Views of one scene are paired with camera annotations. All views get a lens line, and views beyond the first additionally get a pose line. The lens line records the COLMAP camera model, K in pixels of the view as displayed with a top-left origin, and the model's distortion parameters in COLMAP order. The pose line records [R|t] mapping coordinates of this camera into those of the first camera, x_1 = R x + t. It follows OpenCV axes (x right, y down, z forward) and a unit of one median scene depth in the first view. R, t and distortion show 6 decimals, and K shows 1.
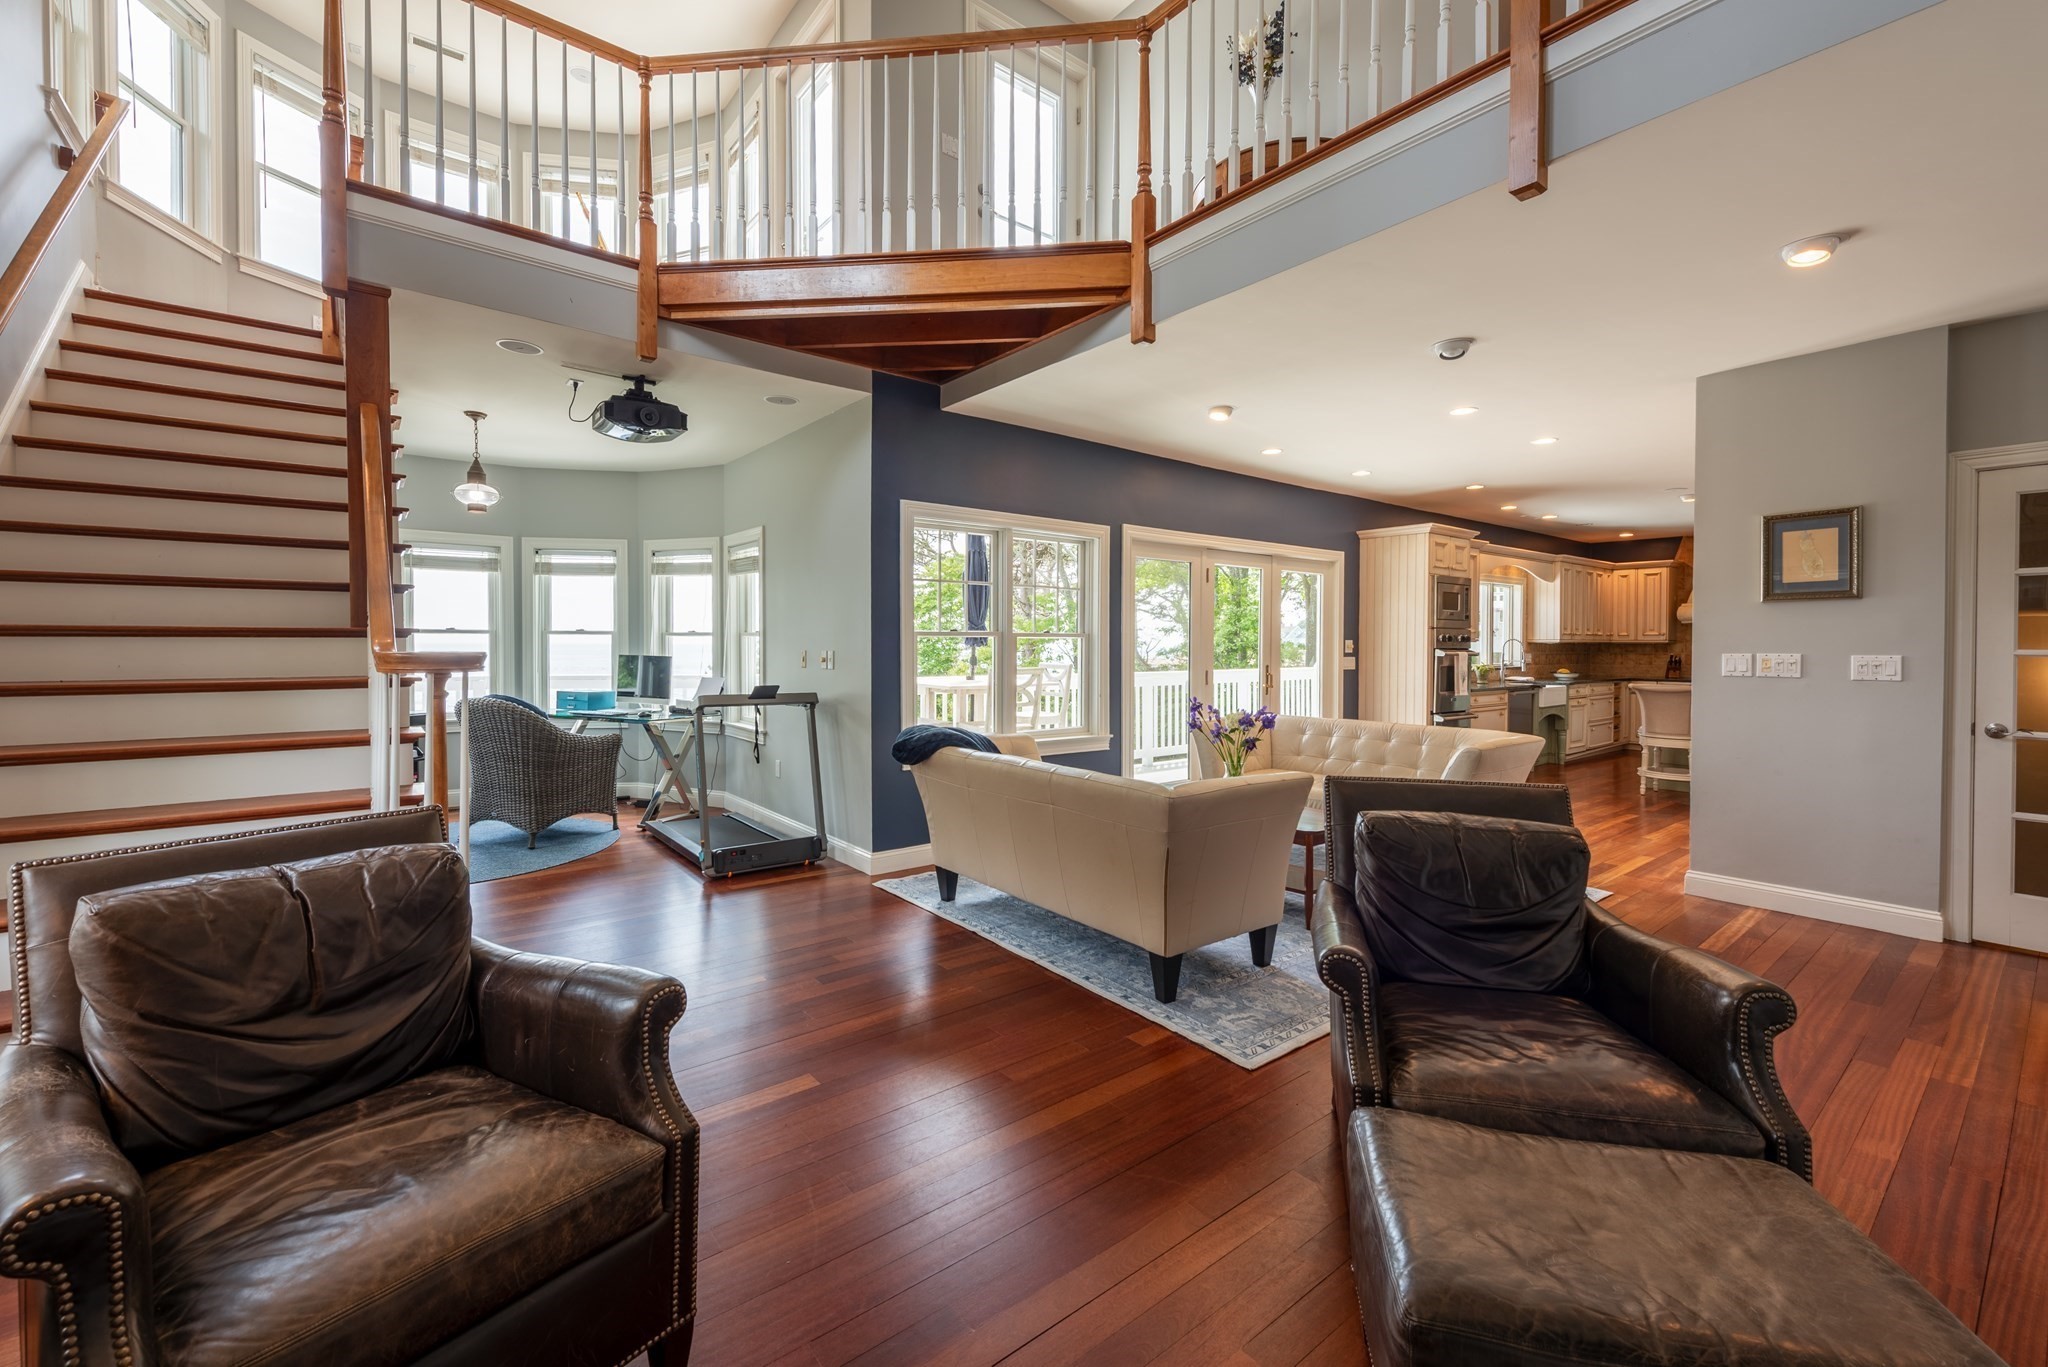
lens RADIAL K [[834.8, 0, 1019.1], [0, 834.8, 663.2], [0, 0, 1]] dist [0.002182, -0.000008]
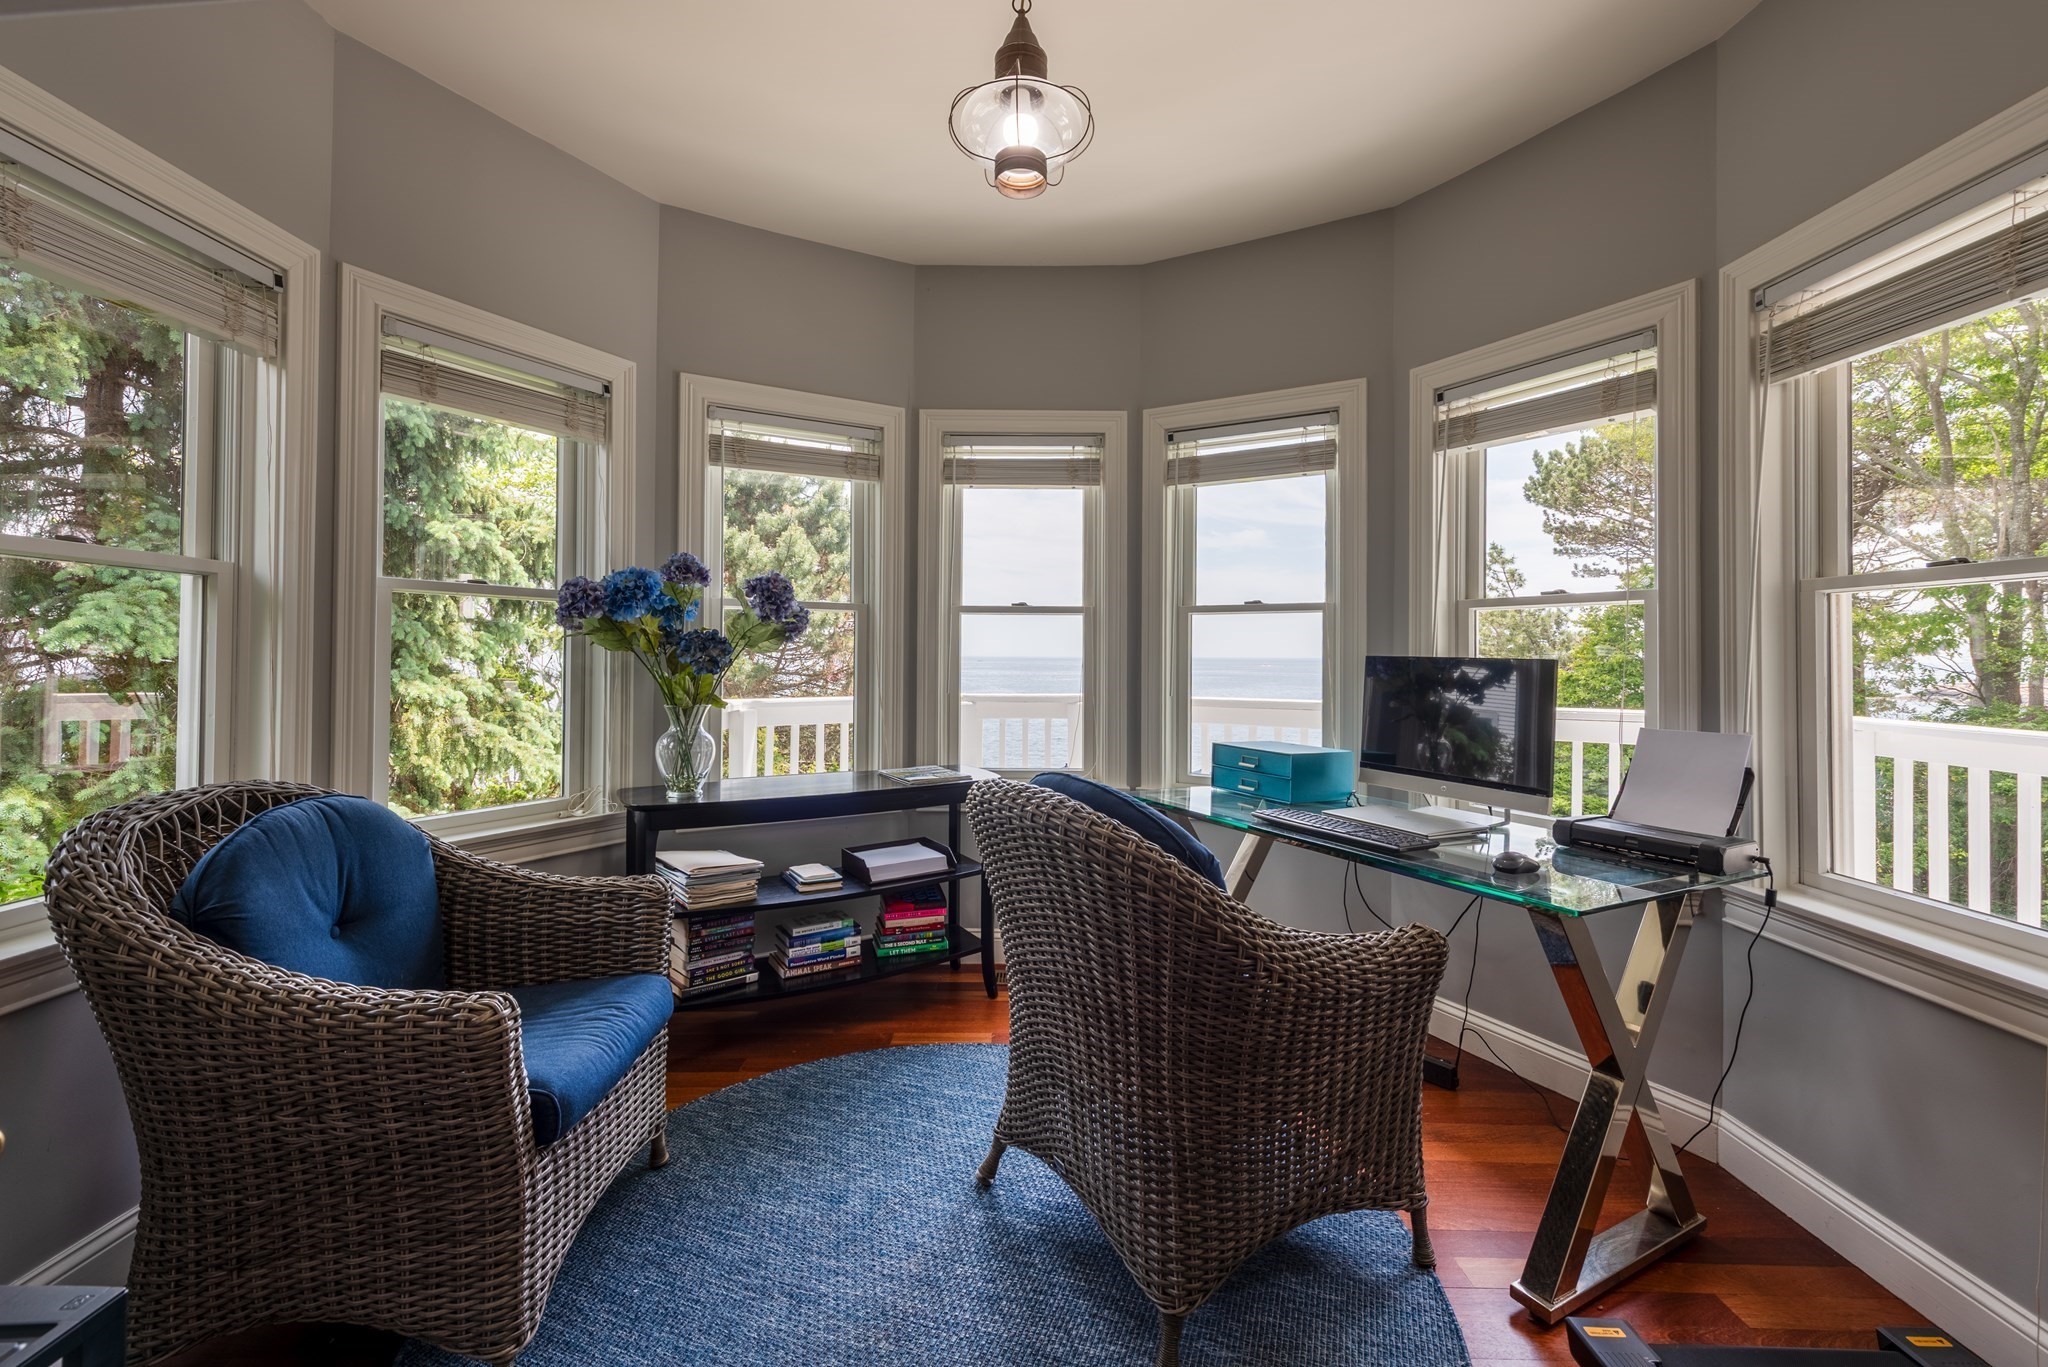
lens RADIAL K [[867.4, 0, 1021.8], [0, 867.4, 664.5], [0, 0, 1]] dist [0.002029, -0.000306]
pose [[0.783233, 0.004281, -0.621713, -0.344588], [-0.013644, 0.999854, -0.010304, 0.000178], [0.621578, 0.016553, 0.783177, 0.577404]]
